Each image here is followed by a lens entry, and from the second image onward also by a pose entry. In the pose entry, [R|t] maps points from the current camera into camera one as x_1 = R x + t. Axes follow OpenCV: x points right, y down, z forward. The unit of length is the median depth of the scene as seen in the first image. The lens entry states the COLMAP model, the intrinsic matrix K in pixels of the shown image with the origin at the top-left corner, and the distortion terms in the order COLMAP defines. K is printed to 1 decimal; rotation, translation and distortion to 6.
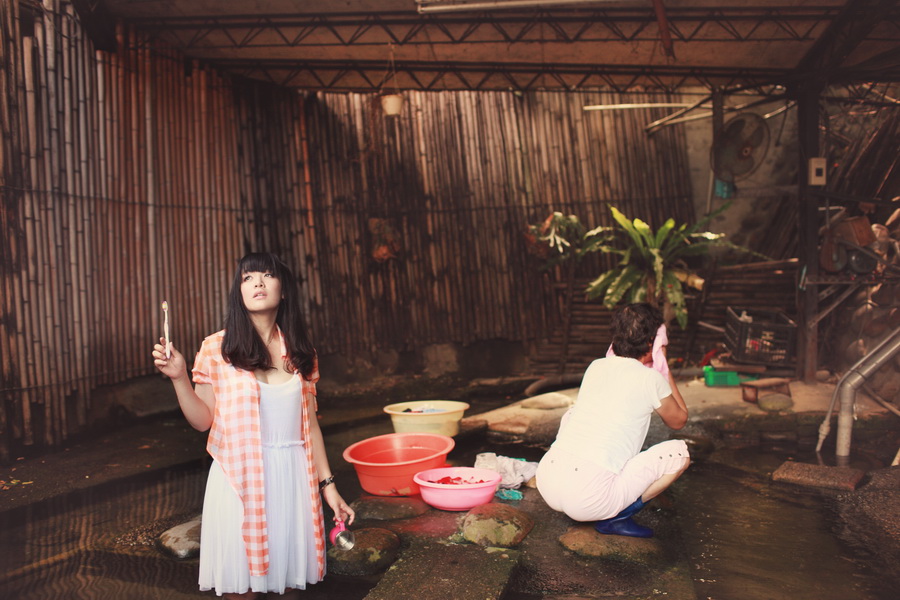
lens RADIAL K [[863.3, 0, 450.0], [0, 863.3, 300.0], [0, 0, 1]] dist [-0.097658, 0.099346]
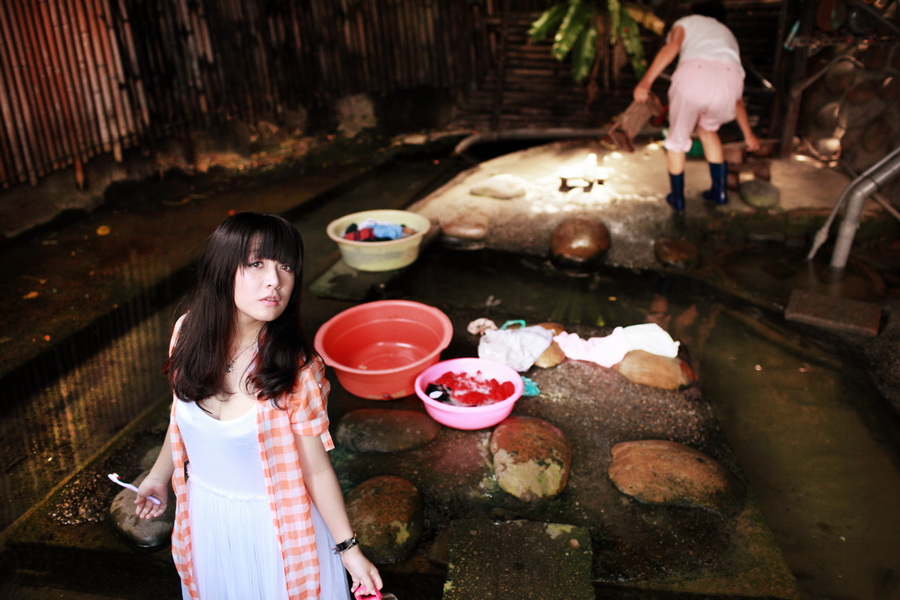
lens RADIAL K [[863.3, 0, 450.0], [0, 863.3, 300.0], [0, 0, 1]] dist [-0.097658, 0.099346]
pose [[0.985870, -0.064963, 0.154400, -0.066360], [0.000750, 0.923439, 0.383744, -0.092810], [-0.167508, -0.378206, 0.910440, 0.145984]]
